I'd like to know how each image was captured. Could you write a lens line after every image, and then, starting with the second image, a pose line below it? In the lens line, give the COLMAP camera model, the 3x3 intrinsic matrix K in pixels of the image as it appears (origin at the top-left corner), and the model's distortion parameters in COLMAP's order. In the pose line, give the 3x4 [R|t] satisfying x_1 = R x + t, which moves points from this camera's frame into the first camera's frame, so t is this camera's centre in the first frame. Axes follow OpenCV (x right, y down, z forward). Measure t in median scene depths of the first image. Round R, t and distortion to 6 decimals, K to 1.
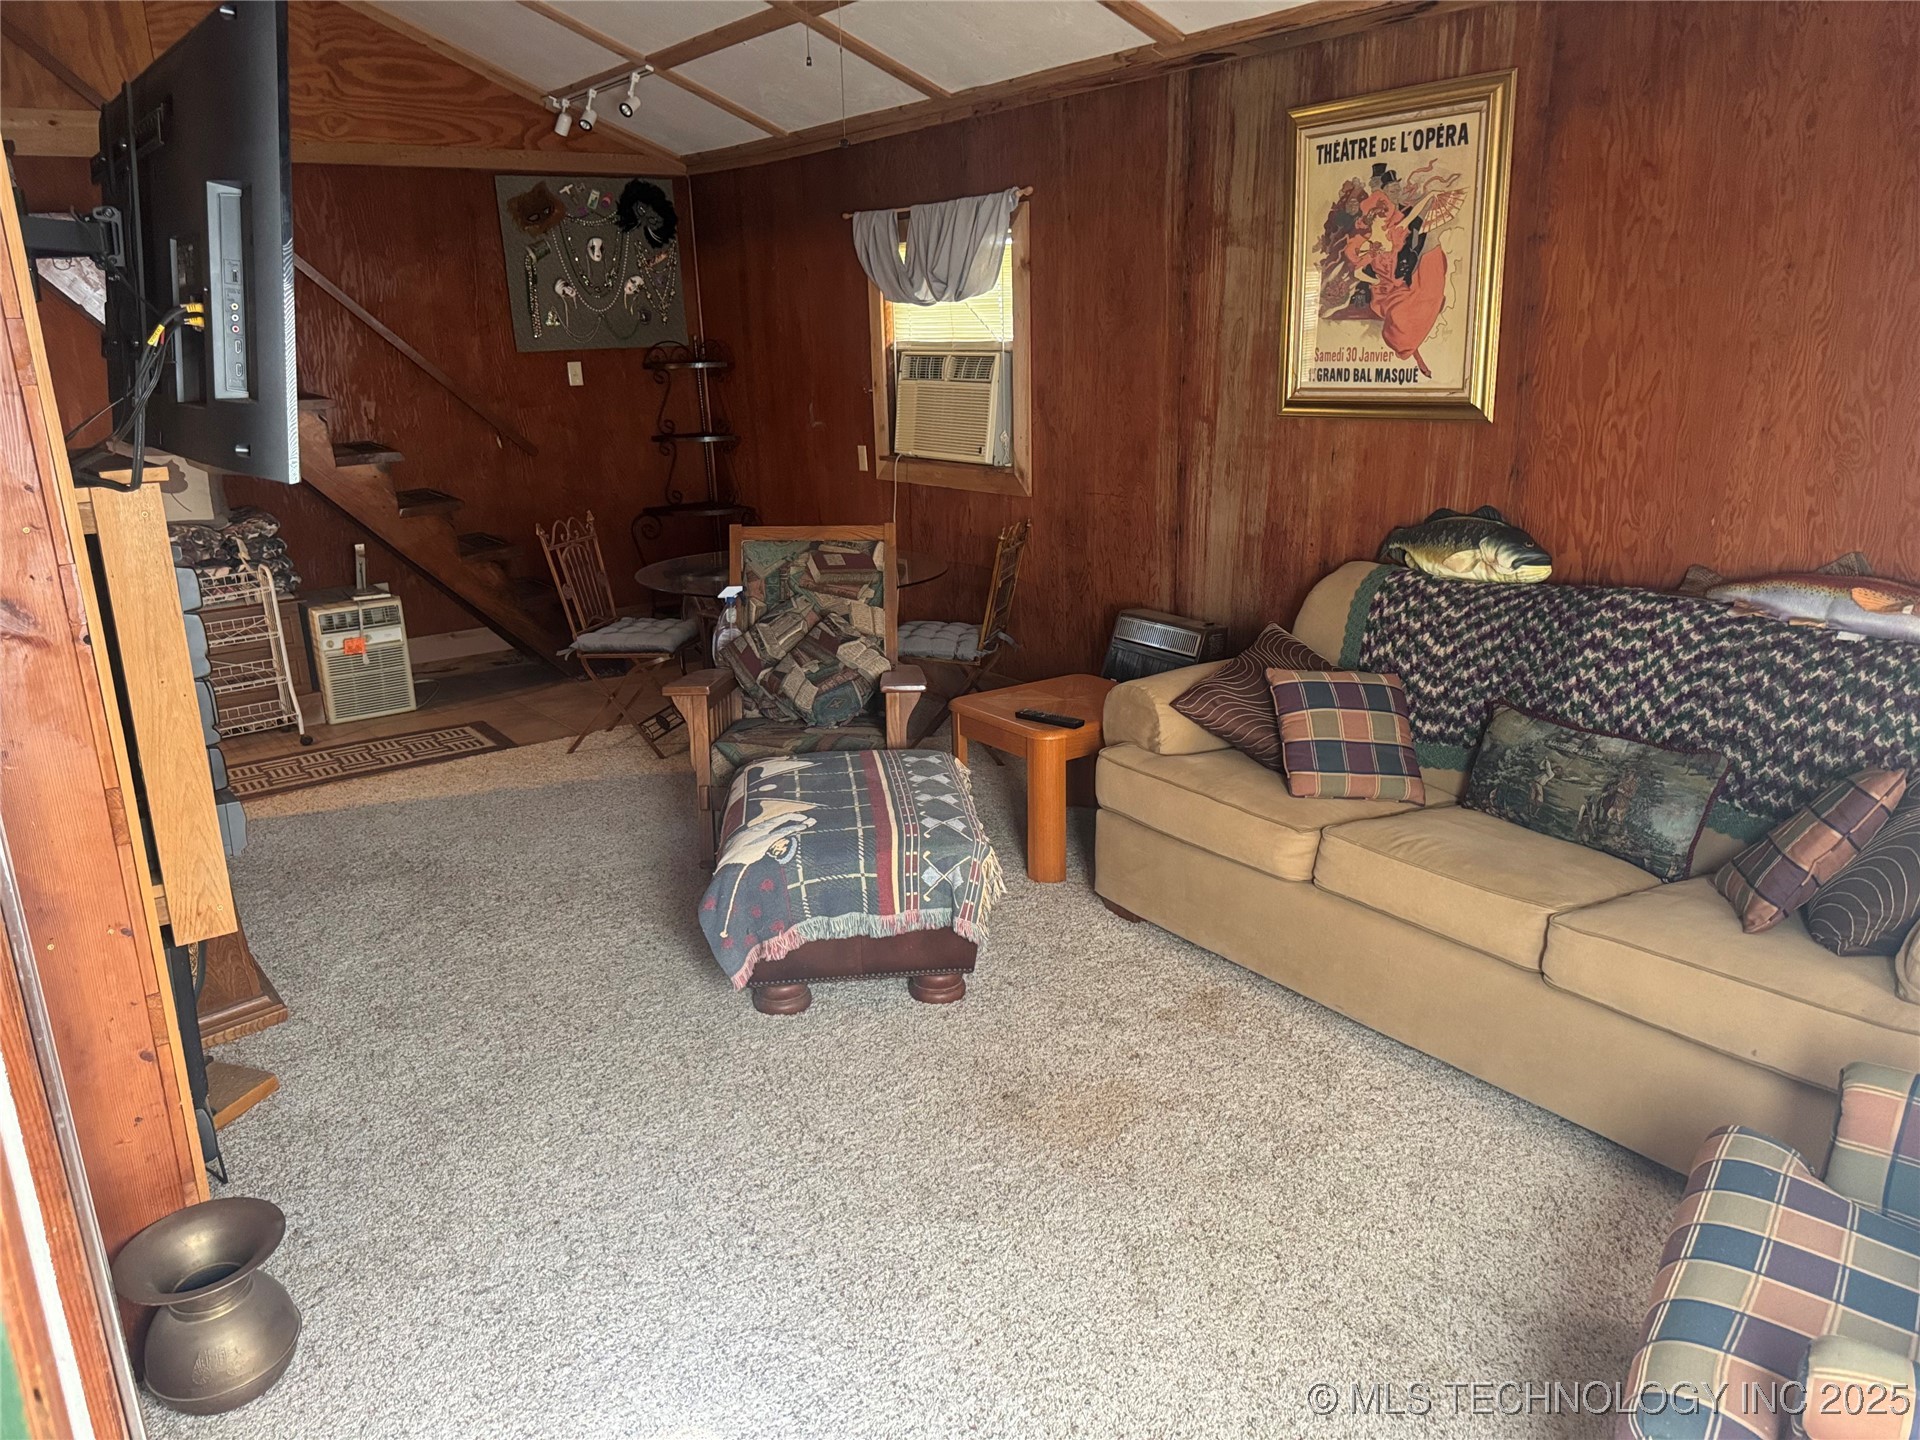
lens RADIAL K [[1347.9, 0, 953.6], [0, 1347.9, 751.8], [0, 0, 1]] dist [-0.007330, -0.004763]
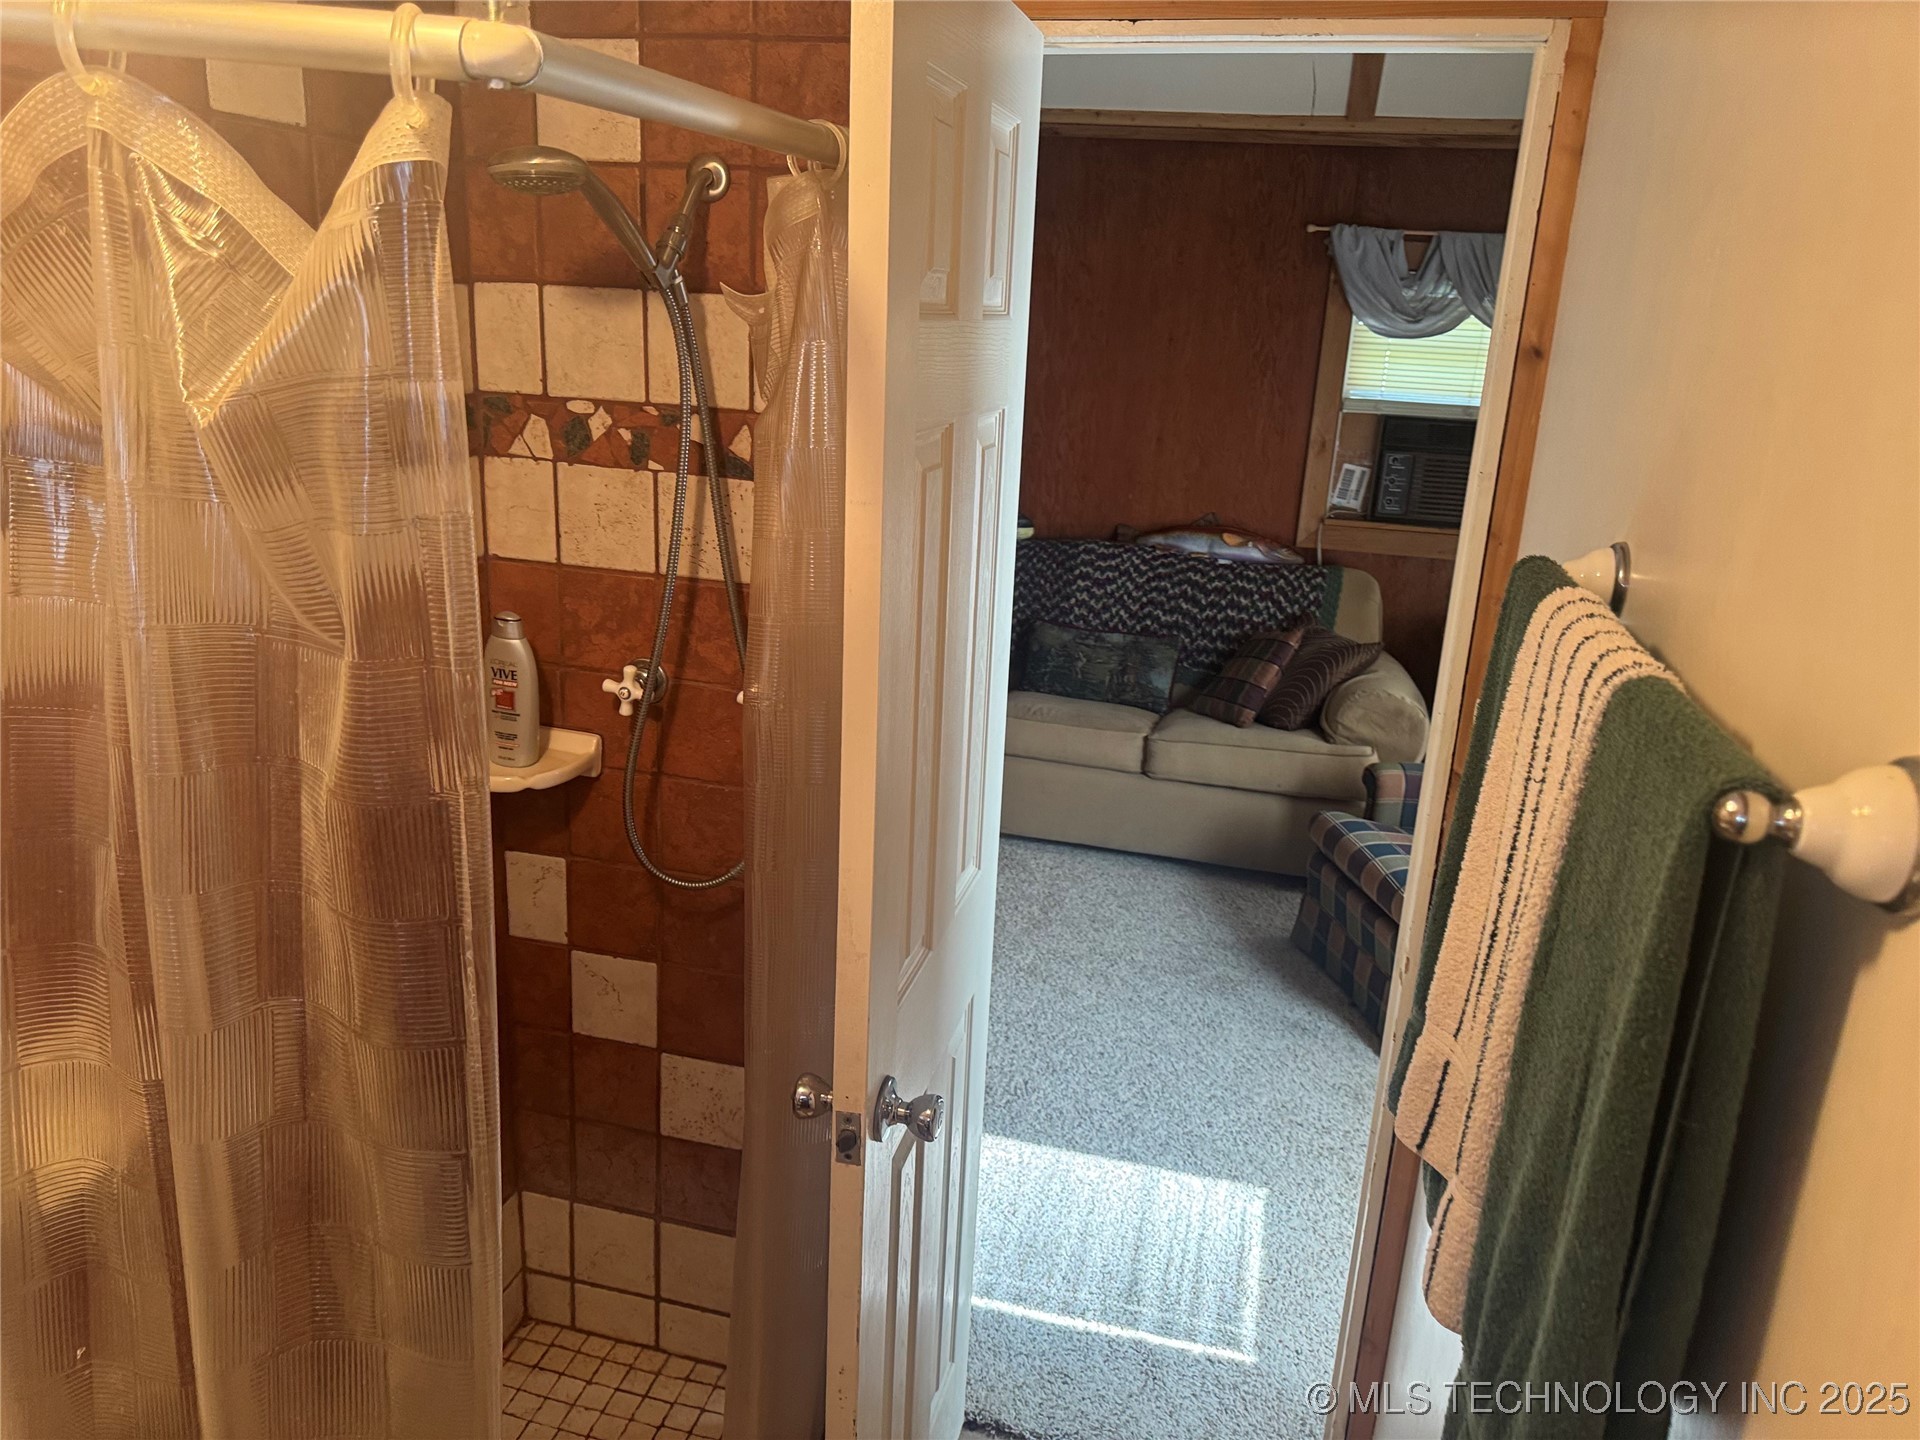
lens RADIAL K [[1347.9, 0, 953.7], [0, 1347.9, 729.4], [0, 0, 1]] dist [-0.007330, -0.004763]
pose [[0.781462, -0.125768, 0.611146, -0.596422], [0.121648, 0.991389, 0.048469, 0.001980], [-0.611979, 0.036468, 0.790033, -0.133445]]
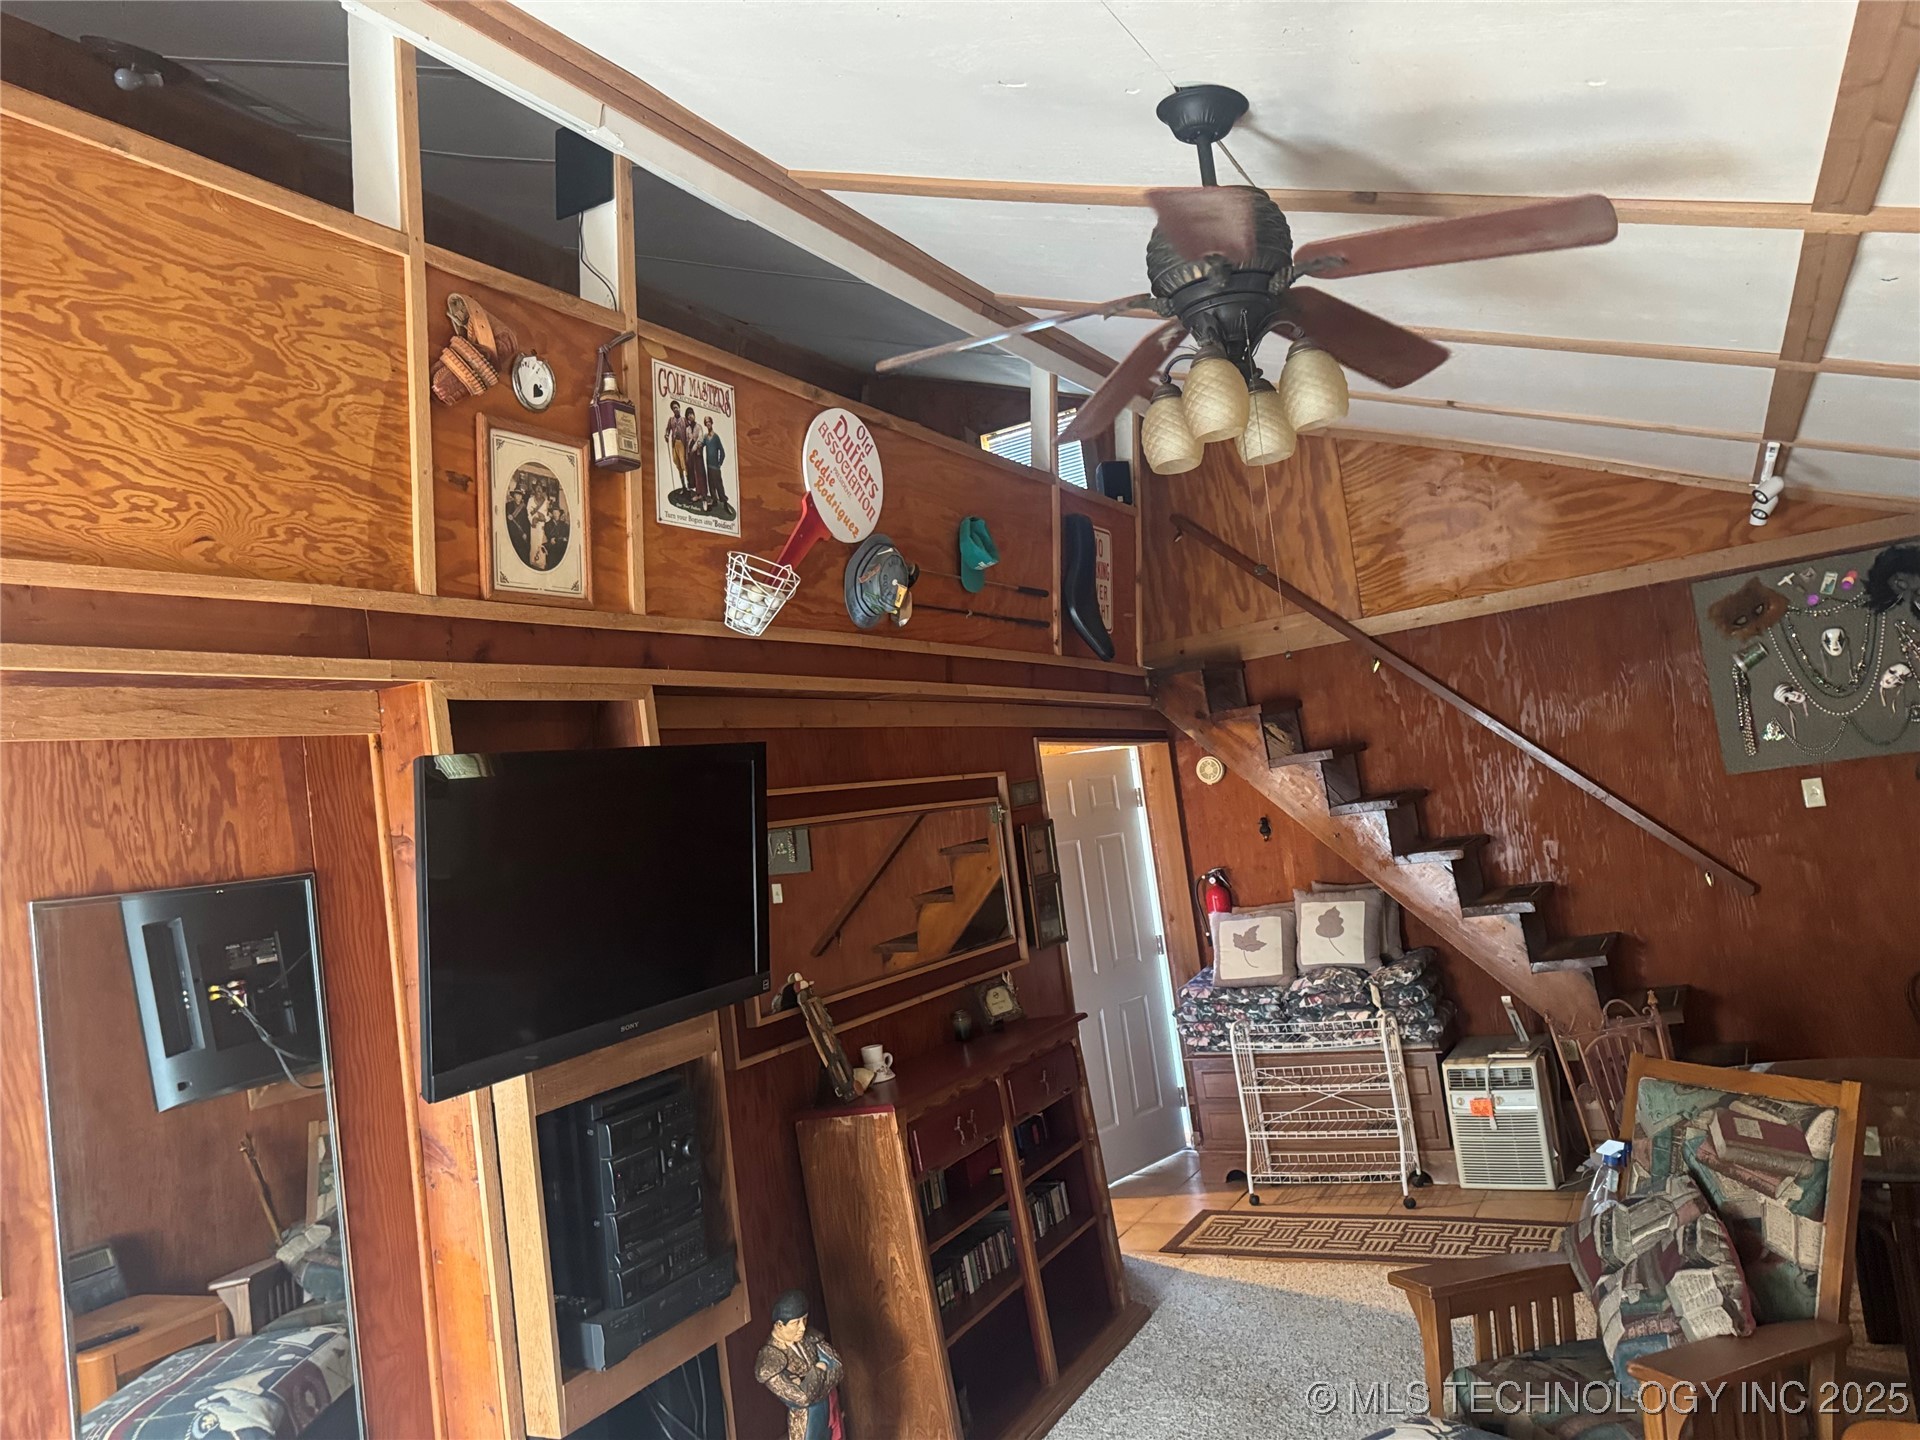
lens RADIAL K [[1347.9, 0, 956.5], [0, 1347.9, 726.8], [0, 0, 1]] dist [-0.007330, -0.004763]
pose [[0.403049, -0.091831, -0.910559, 0.501303], [-0.160040, 0.972549, -0.168923, -0.217657], [0.901076, 0.213810, 0.377288, 0.494916]]
